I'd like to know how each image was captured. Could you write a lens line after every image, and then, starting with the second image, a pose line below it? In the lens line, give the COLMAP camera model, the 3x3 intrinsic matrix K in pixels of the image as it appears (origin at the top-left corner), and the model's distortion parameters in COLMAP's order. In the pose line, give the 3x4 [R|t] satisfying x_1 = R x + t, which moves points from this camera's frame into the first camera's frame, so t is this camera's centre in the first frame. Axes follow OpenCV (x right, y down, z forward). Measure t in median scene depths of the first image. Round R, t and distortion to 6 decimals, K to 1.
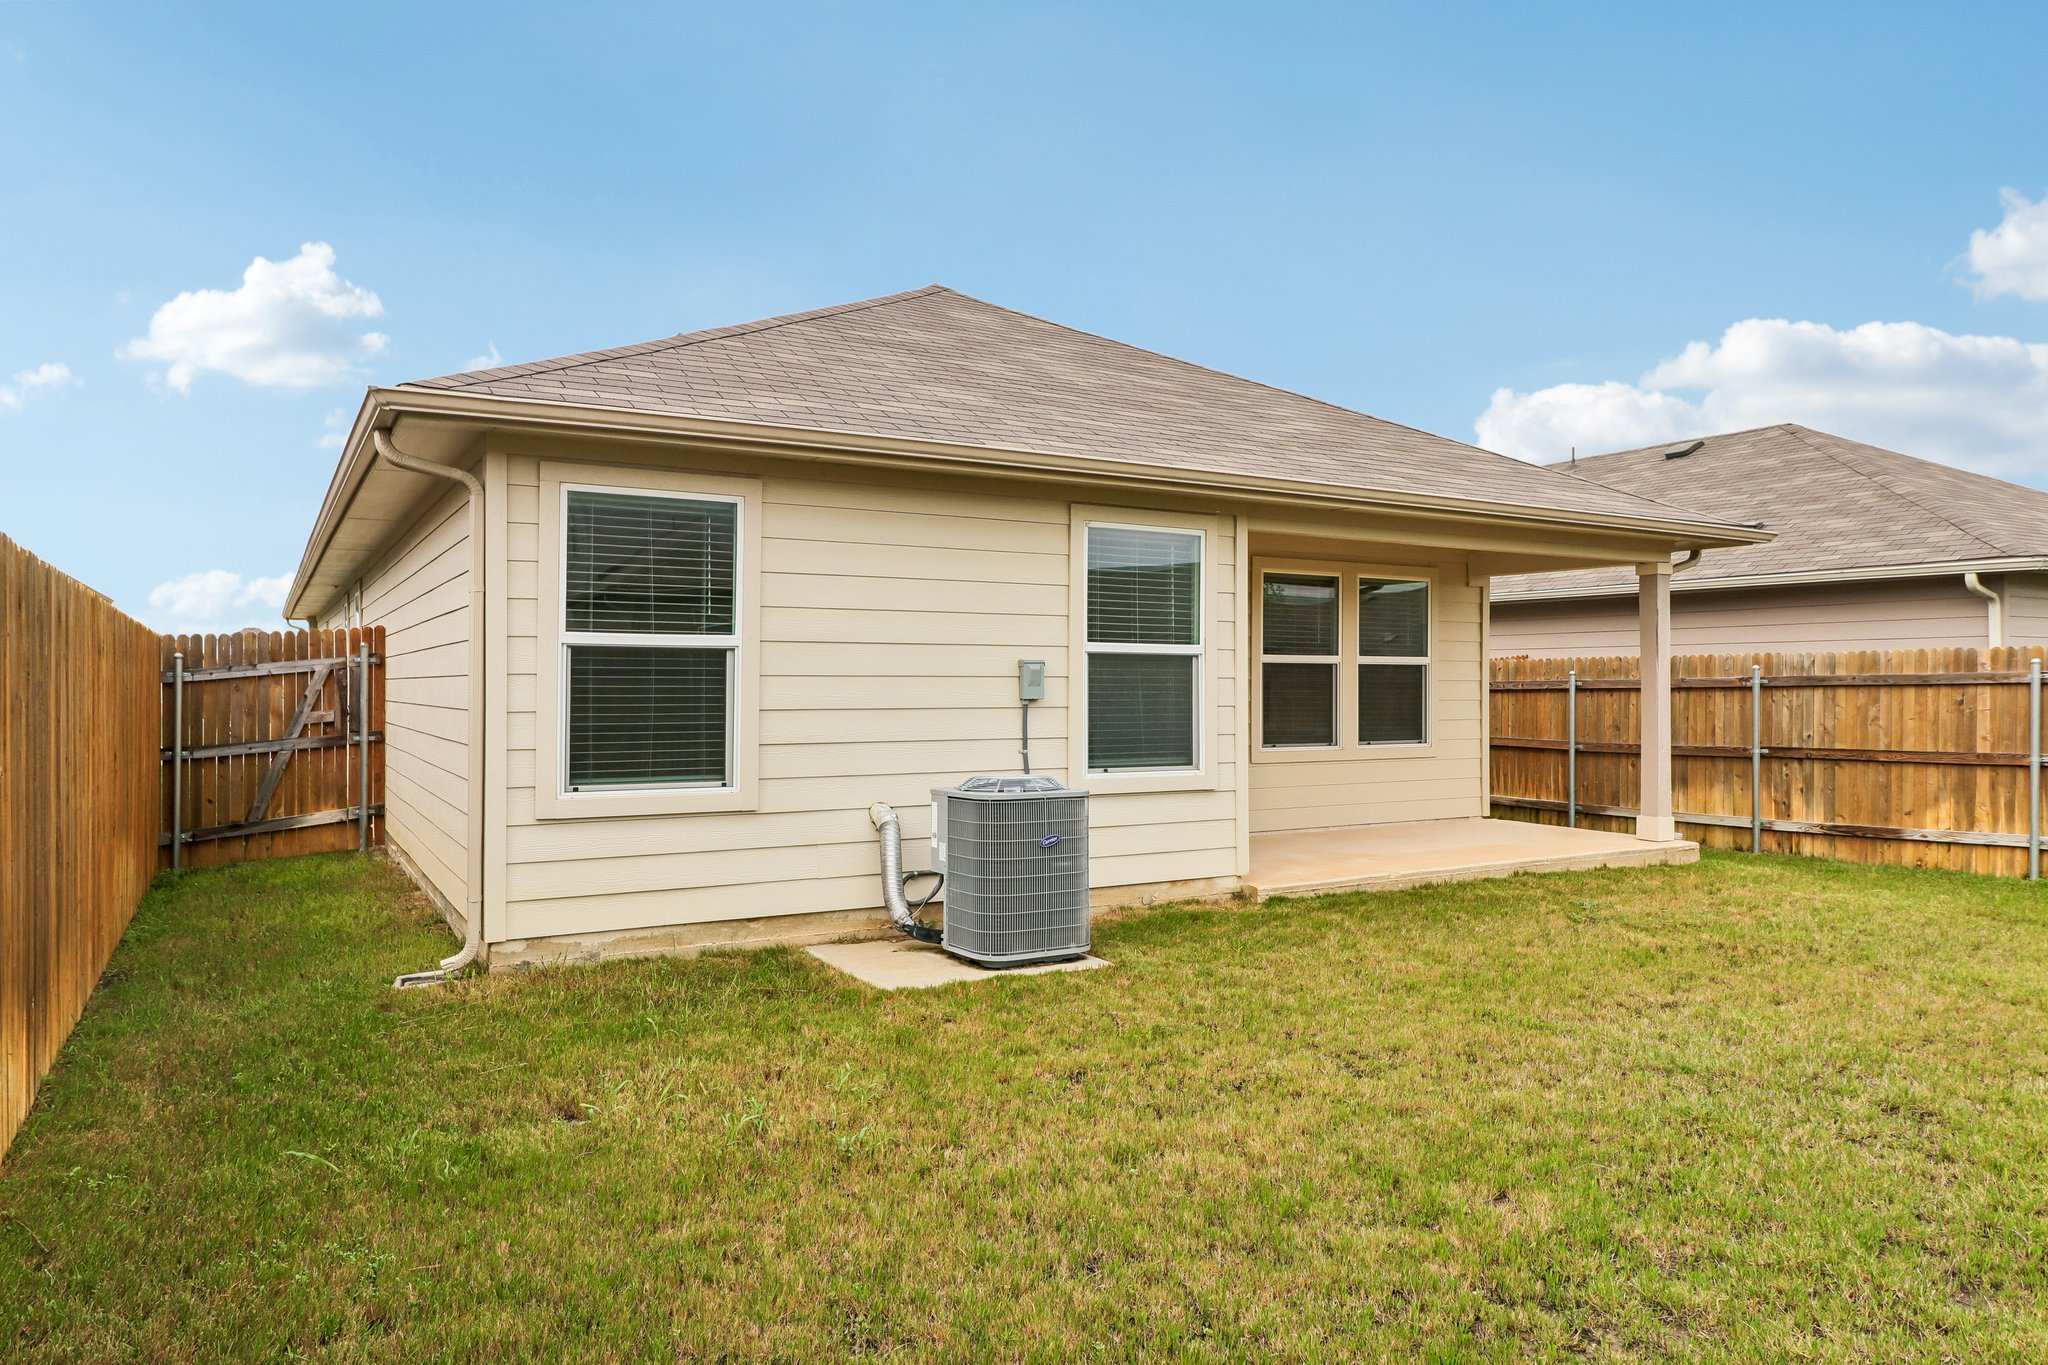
lens RADIAL K [[1326.3, 0, 1024.0], [0, 1326.3, 682.5], [0, 0, 1]] dist [0.000739, -0.000078]
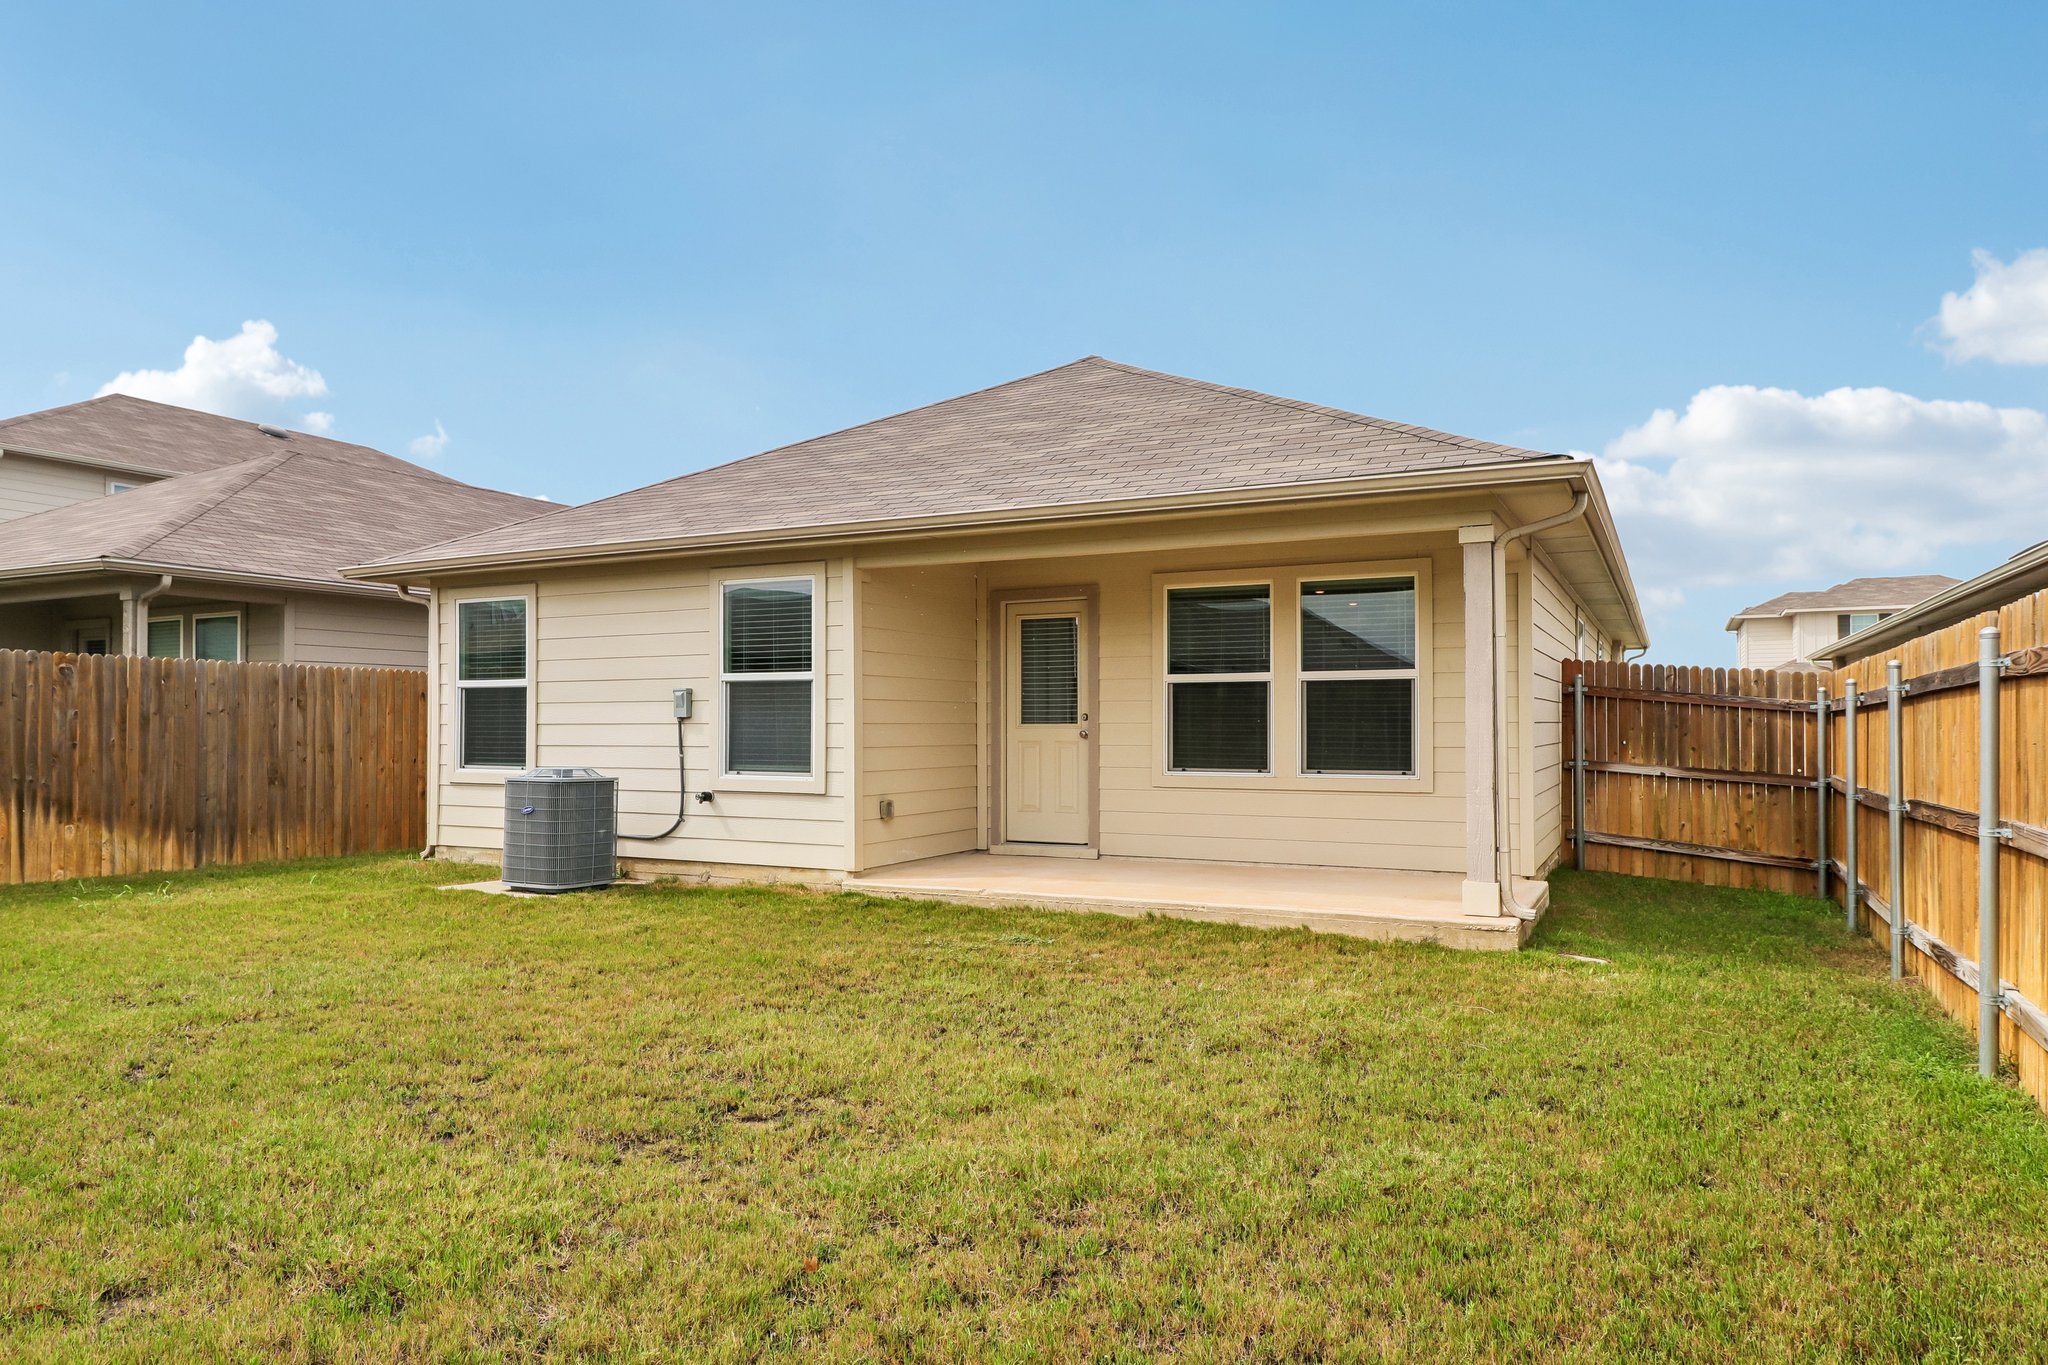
lens RADIAL K [[1273.8, 0, 1024.0], [0, 1273.8, 682.5], [0, 0, 1]] dist [0.001645, 0.000627]
pose [[0.539426, -0.031170, -0.841456, 0.884774], [0.003994, 0.999398, -0.034461, 0.016075], [0.842024, 0.015228, 0.539225, 0.402328]]
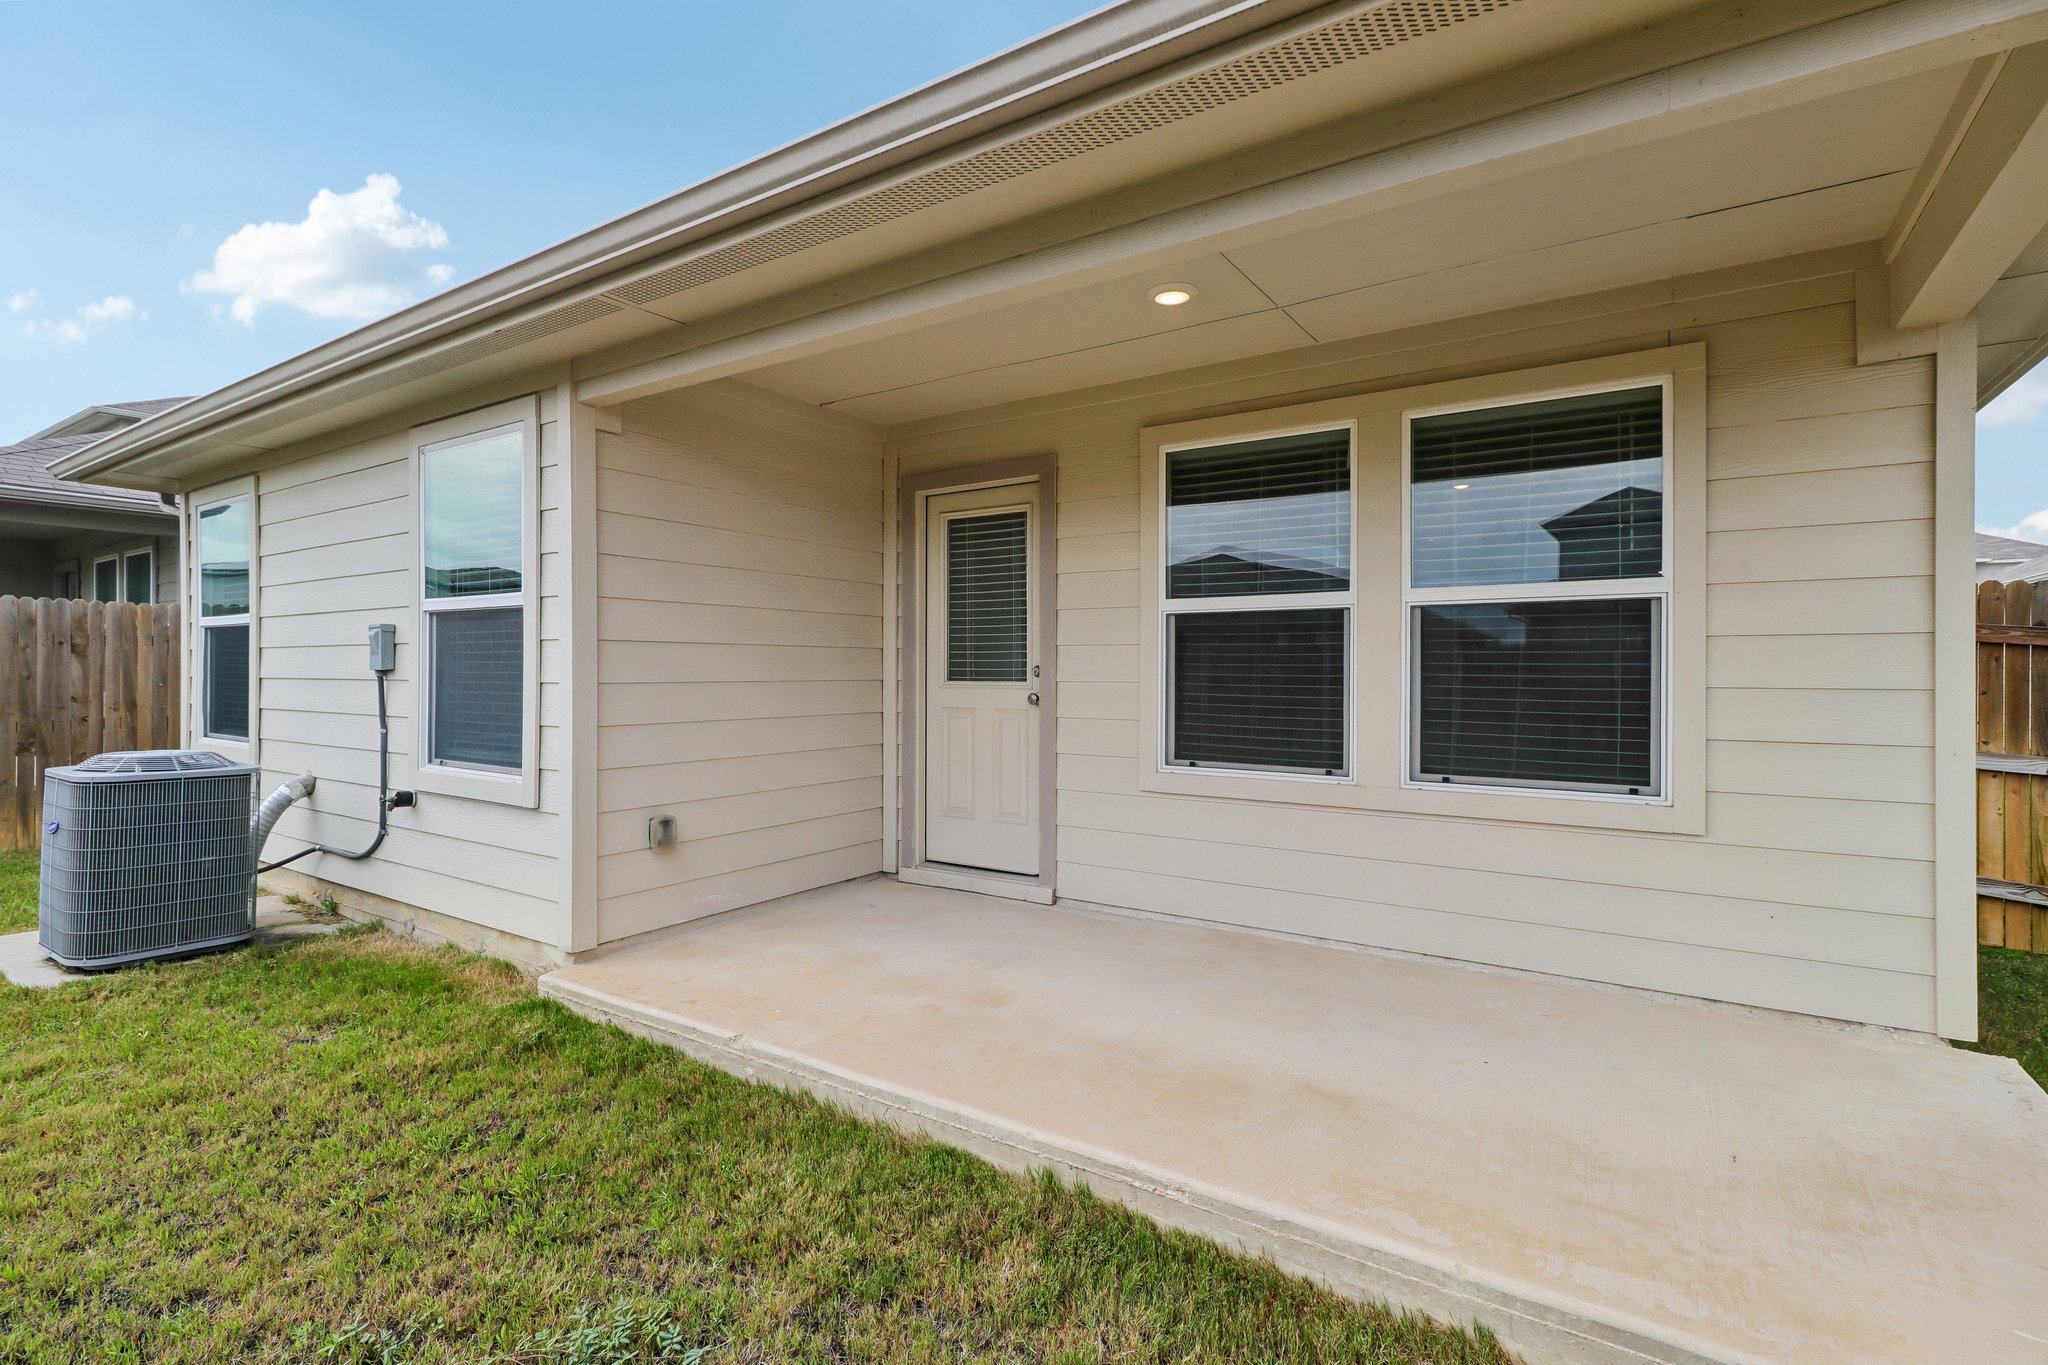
lens RADIAL K [[959.1, 0, 1023.3], [0, 959.1, 661.9], [0, 0, 1]] dist [0.002294, -0.000062]
pose [[0.440348, -0.007470, -0.897796, 0.506591], [0.000913, 0.999969, -0.007873, 0.008617], [0.897827, 0.002648, 0.440341, 0.750148]]
